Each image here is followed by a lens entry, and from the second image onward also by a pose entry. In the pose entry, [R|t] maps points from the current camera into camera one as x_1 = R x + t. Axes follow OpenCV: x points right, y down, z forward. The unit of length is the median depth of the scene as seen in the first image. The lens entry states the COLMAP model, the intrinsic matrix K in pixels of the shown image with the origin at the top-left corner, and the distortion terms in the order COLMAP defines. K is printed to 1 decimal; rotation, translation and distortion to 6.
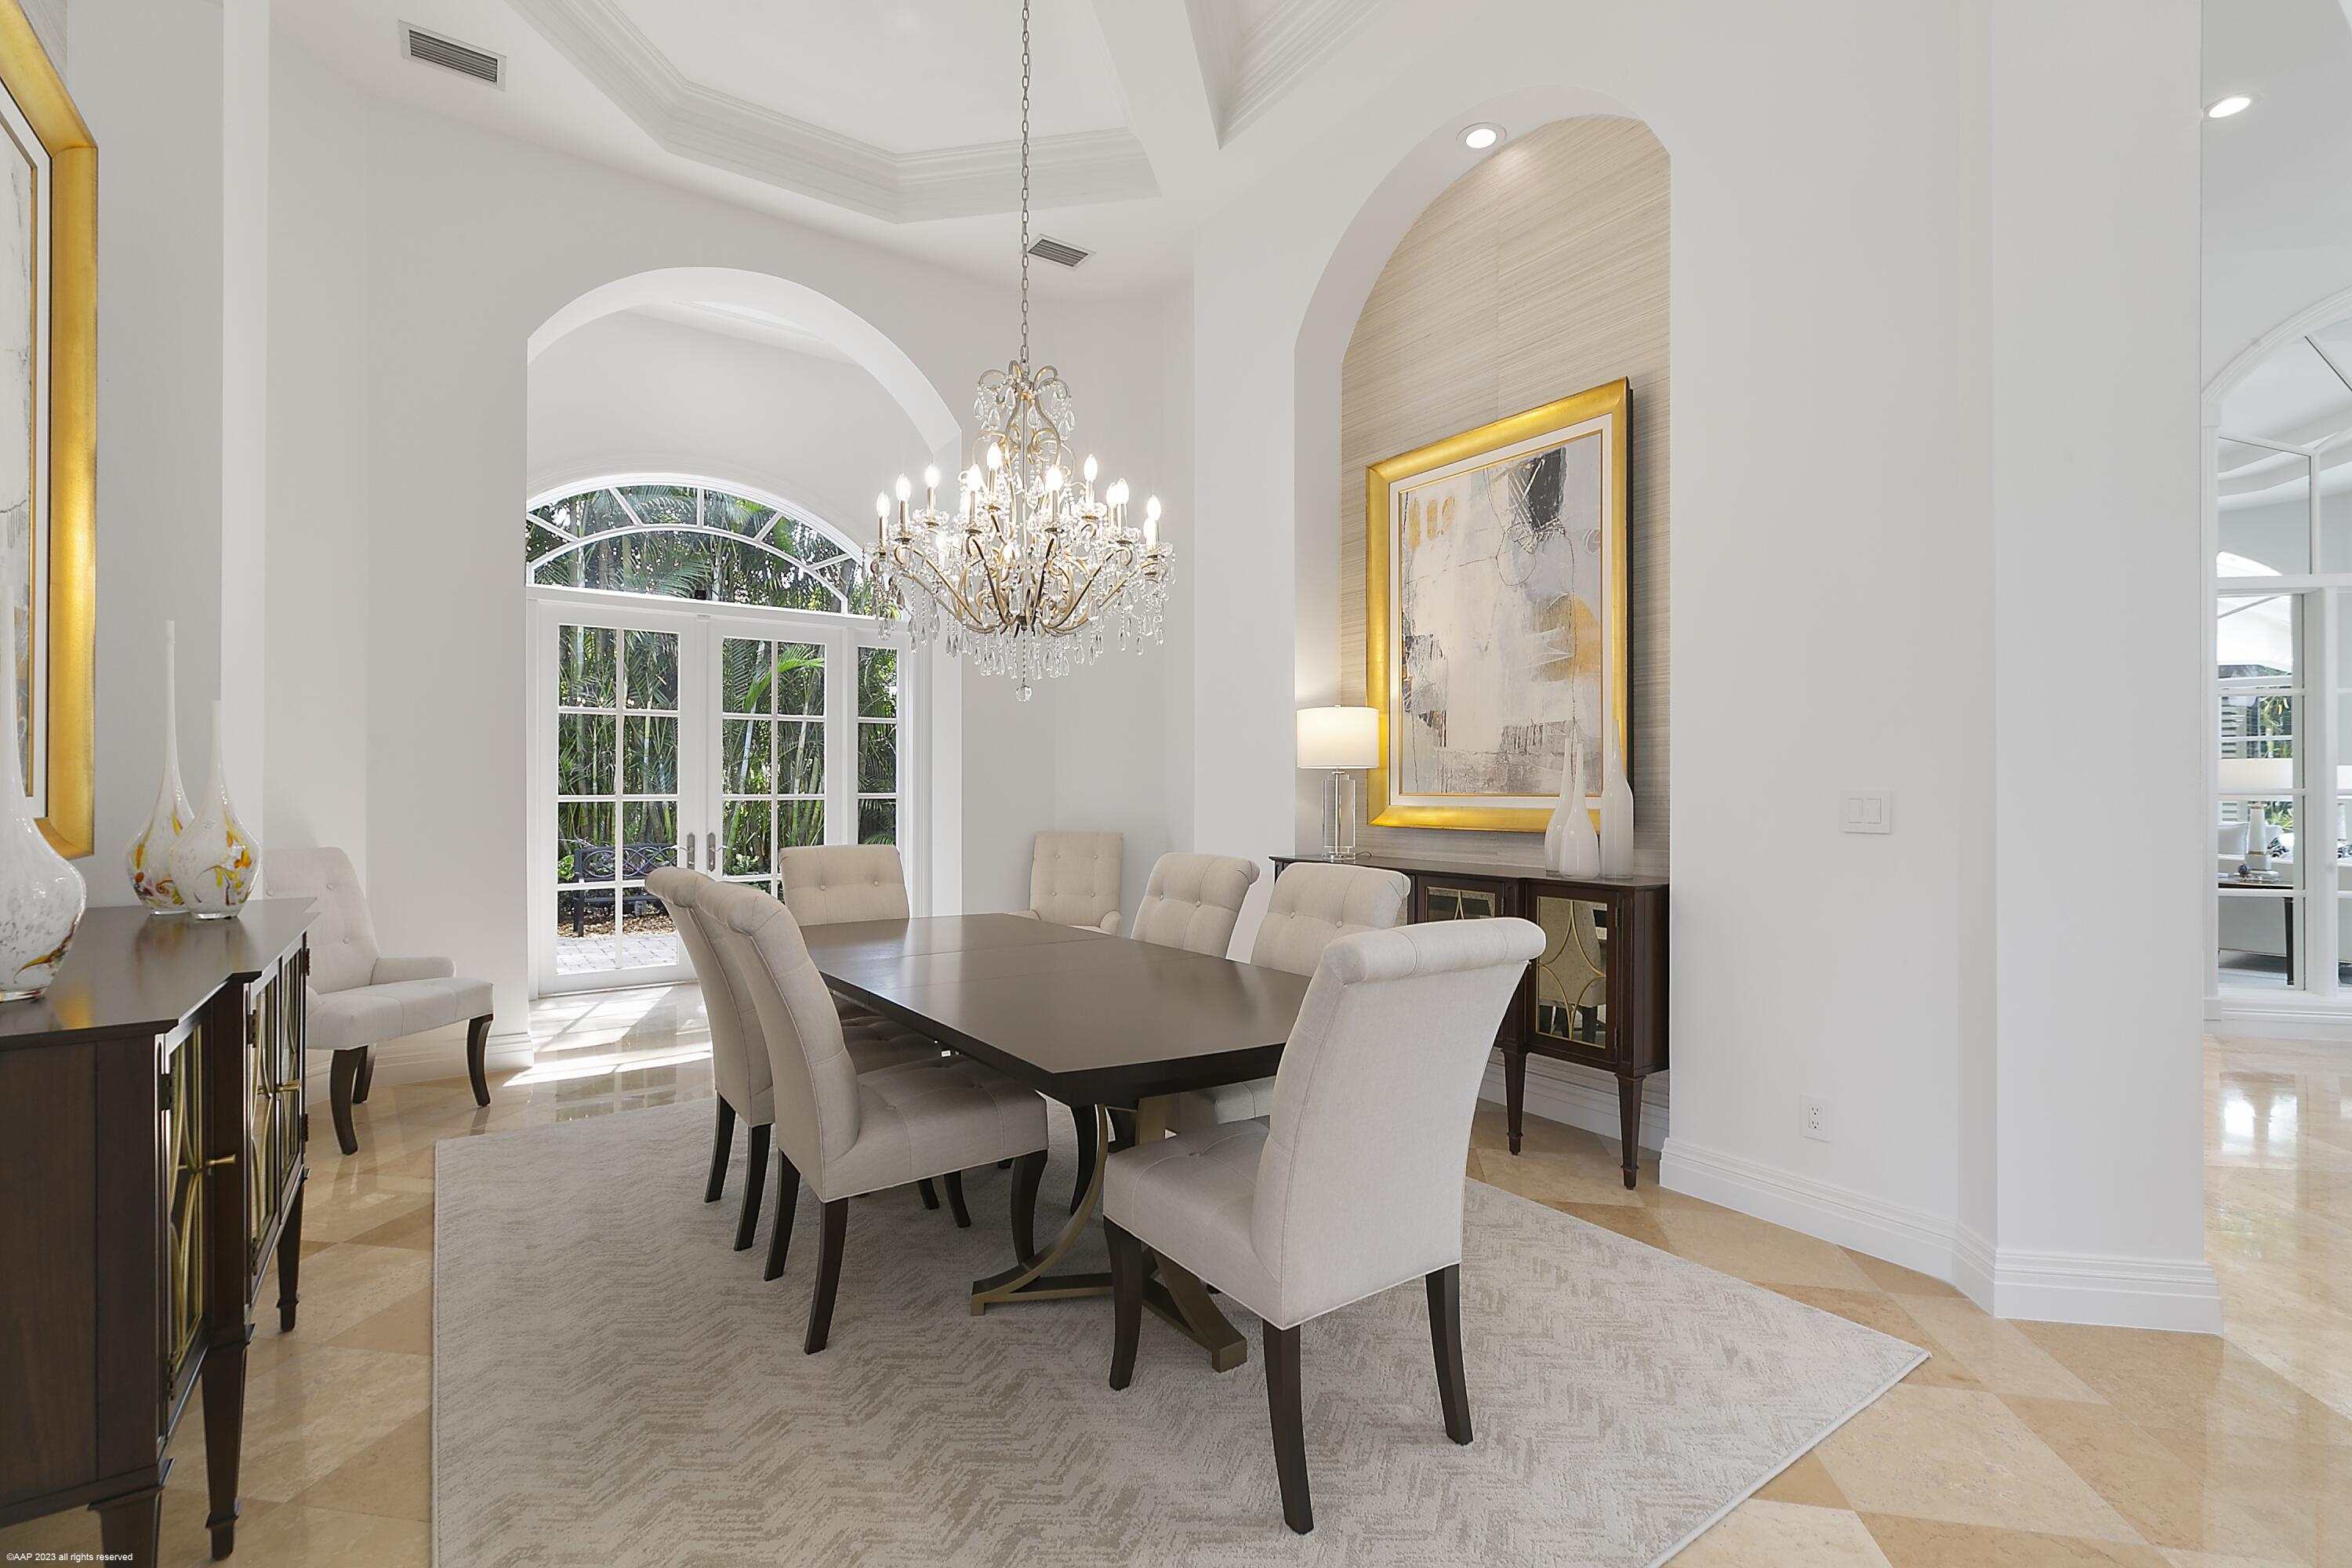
lens RADIAL K [[1056.4, 0, 1168.1], [0, 1056.4, 787.5], [0, 0, 1]] dist [0.011715, -0.000317]
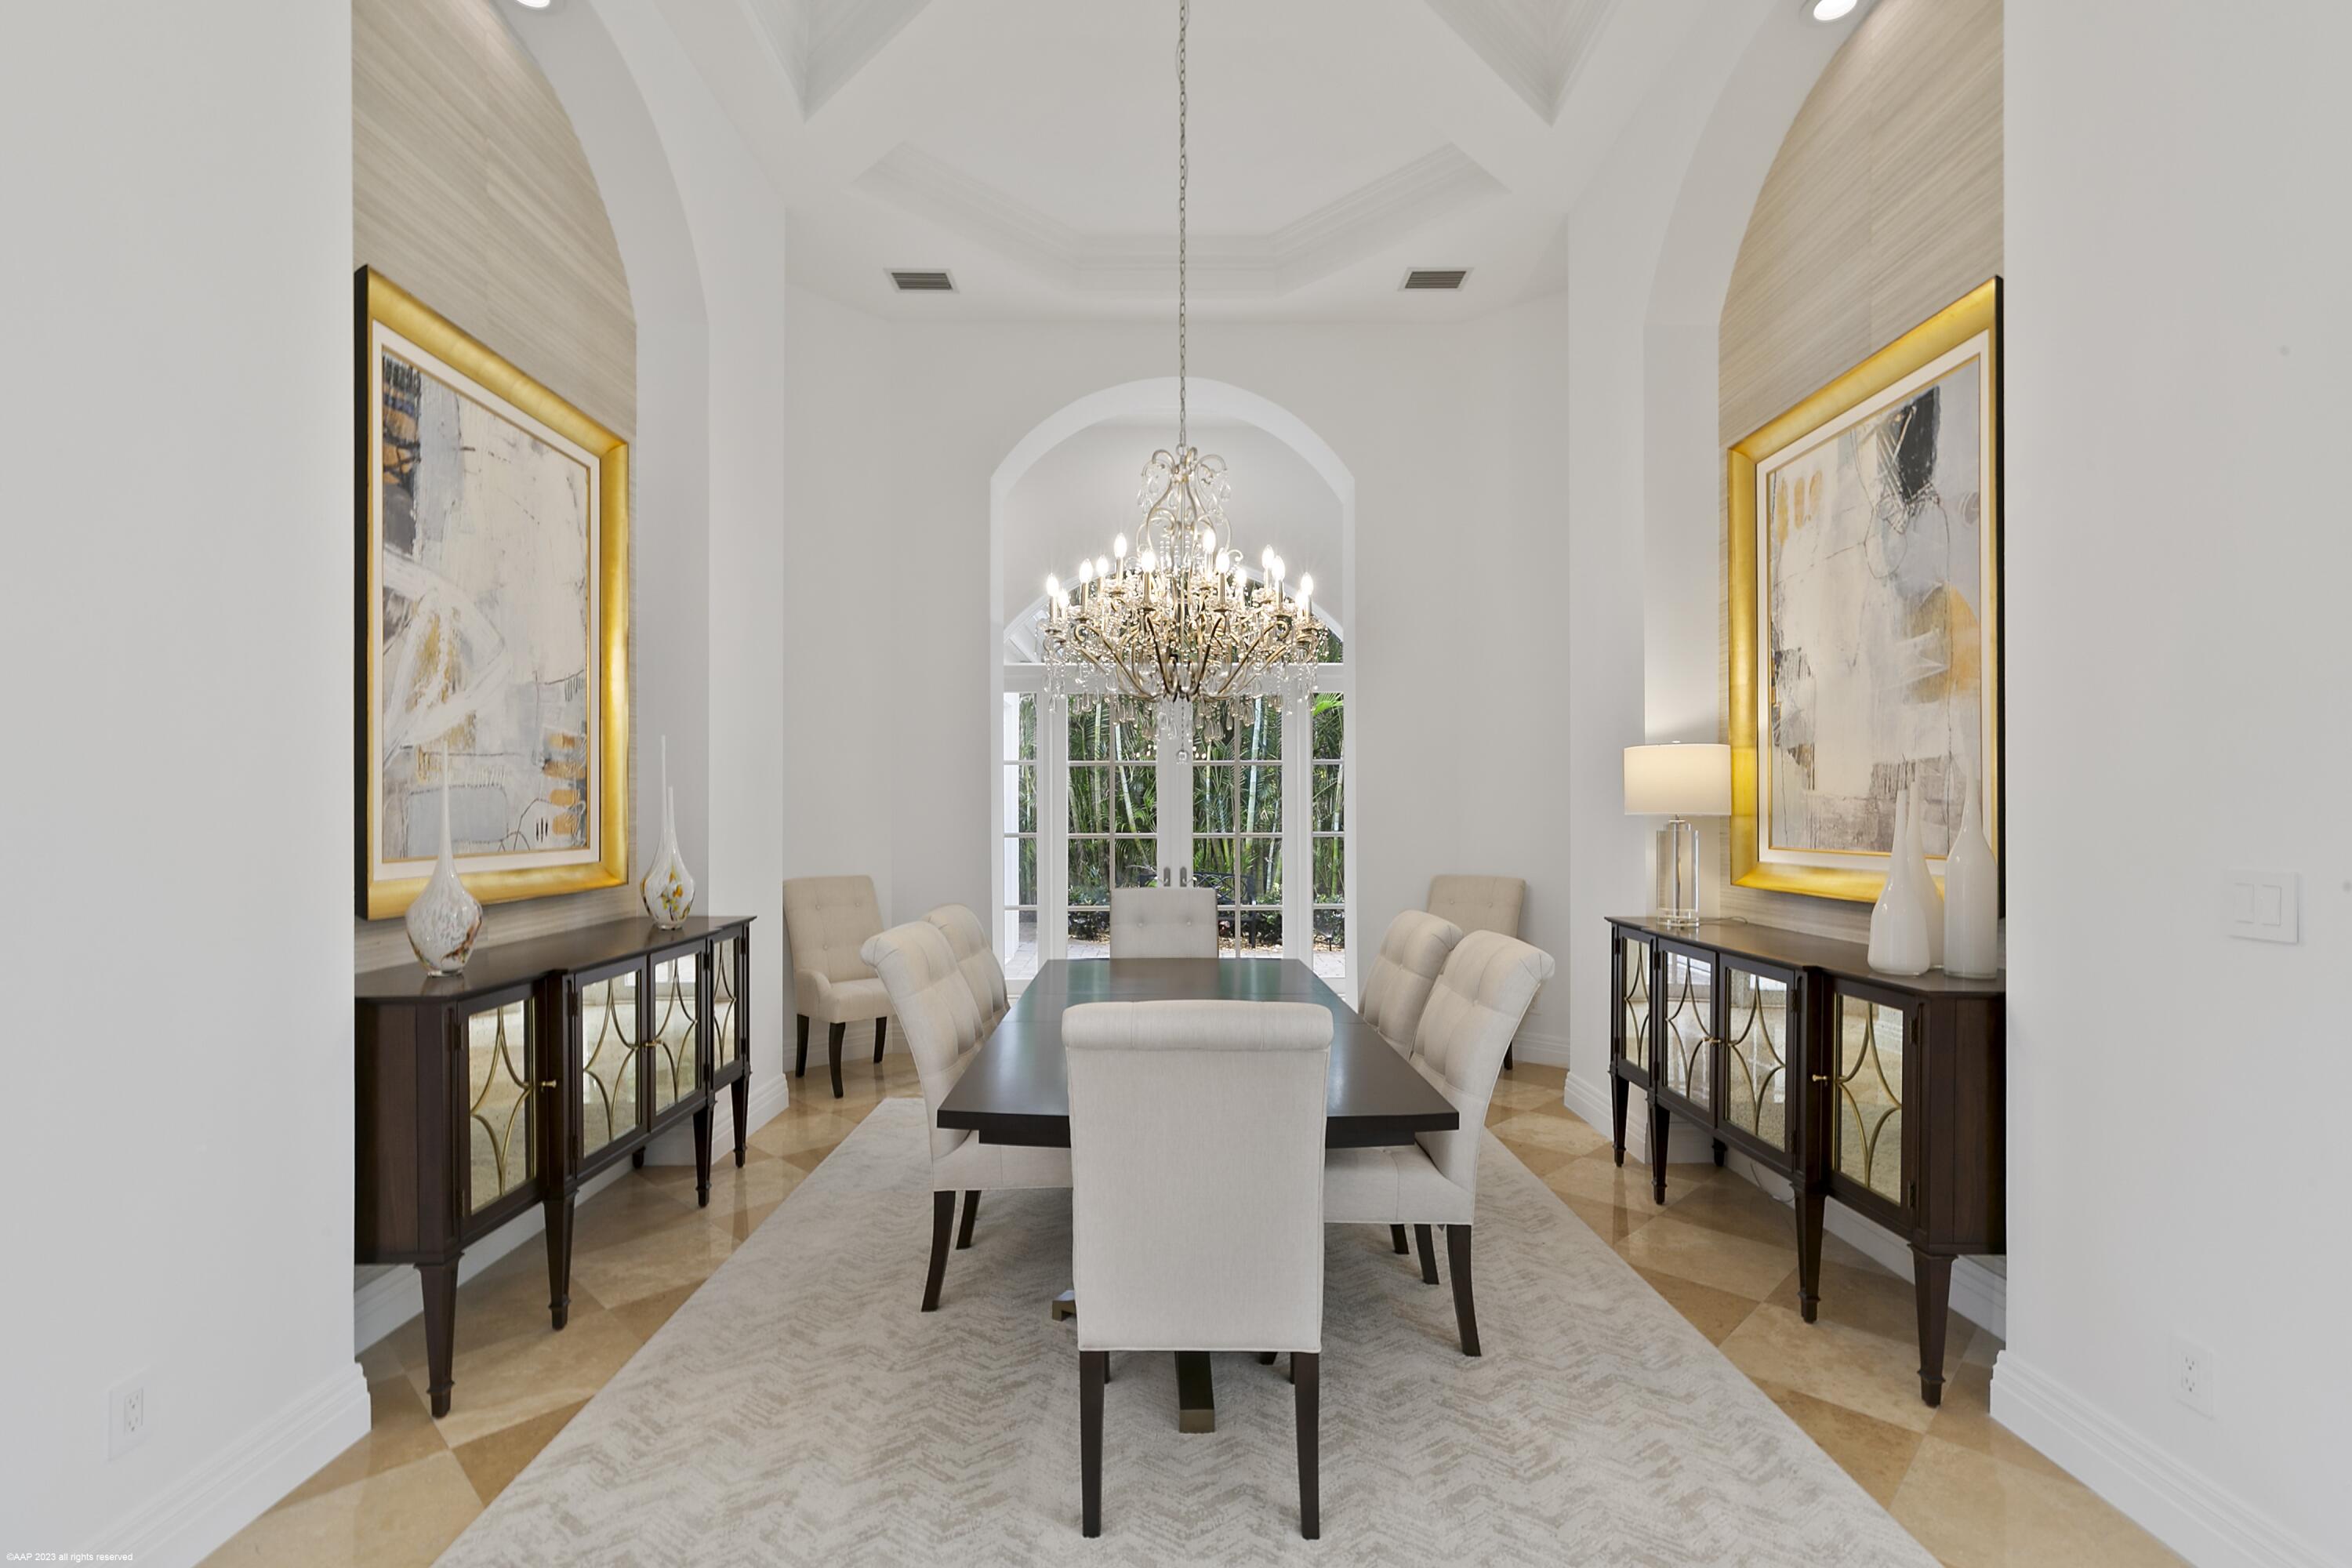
lens RADIAL K [[1056.4, 0, 1148.6], [0, 1056.4, 815.1], [0, 0, 1]] dist [0.011715, -0.000317]
pose [[0.827227, -0.002604, -0.561861, 0.329085], [0.002775, 0.999996, -0.000549, -0.022886], [0.561861, -0.001105, 0.827231, 0.076224]]
